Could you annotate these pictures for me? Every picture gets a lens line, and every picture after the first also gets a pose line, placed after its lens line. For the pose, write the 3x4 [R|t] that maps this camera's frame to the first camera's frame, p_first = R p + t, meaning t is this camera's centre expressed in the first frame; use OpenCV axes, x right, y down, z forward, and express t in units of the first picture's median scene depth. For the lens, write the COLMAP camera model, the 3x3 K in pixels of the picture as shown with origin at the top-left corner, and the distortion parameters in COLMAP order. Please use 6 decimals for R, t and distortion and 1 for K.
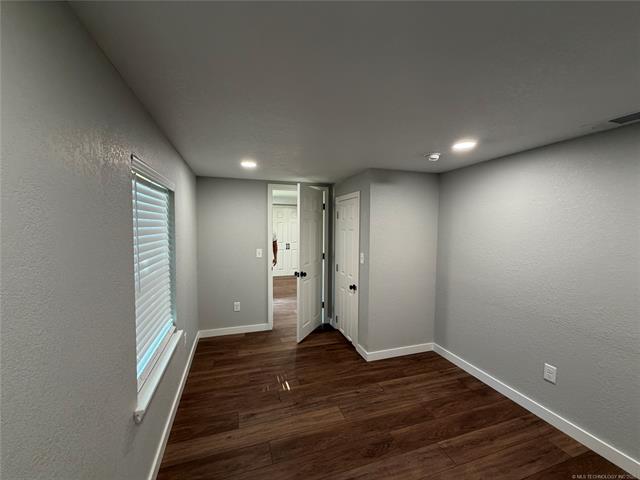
lens RADIAL K [[256.8, 0, 318.0], [0, 256.8, 237.9], [0, 0, 1]] dist [-0.000215, -0.000078]
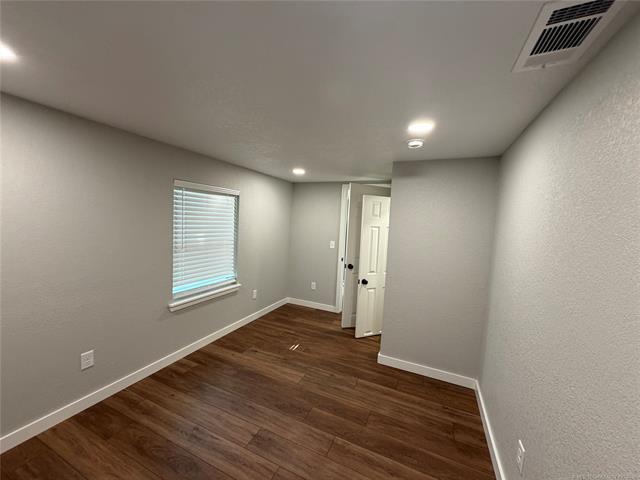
lens RADIAL K [[256.8, 0, 317.2], [0, 256.8, 242.6], [0, 0, 1]] dist [-0.000215, -0.000078]
pose [[0.733937, 0.085207, -0.673852, 0.753012], [-0.071081, 0.996288, 0.048560, -0.003296], [0.675488, 0.012258, 0.737269, 0.144910]]
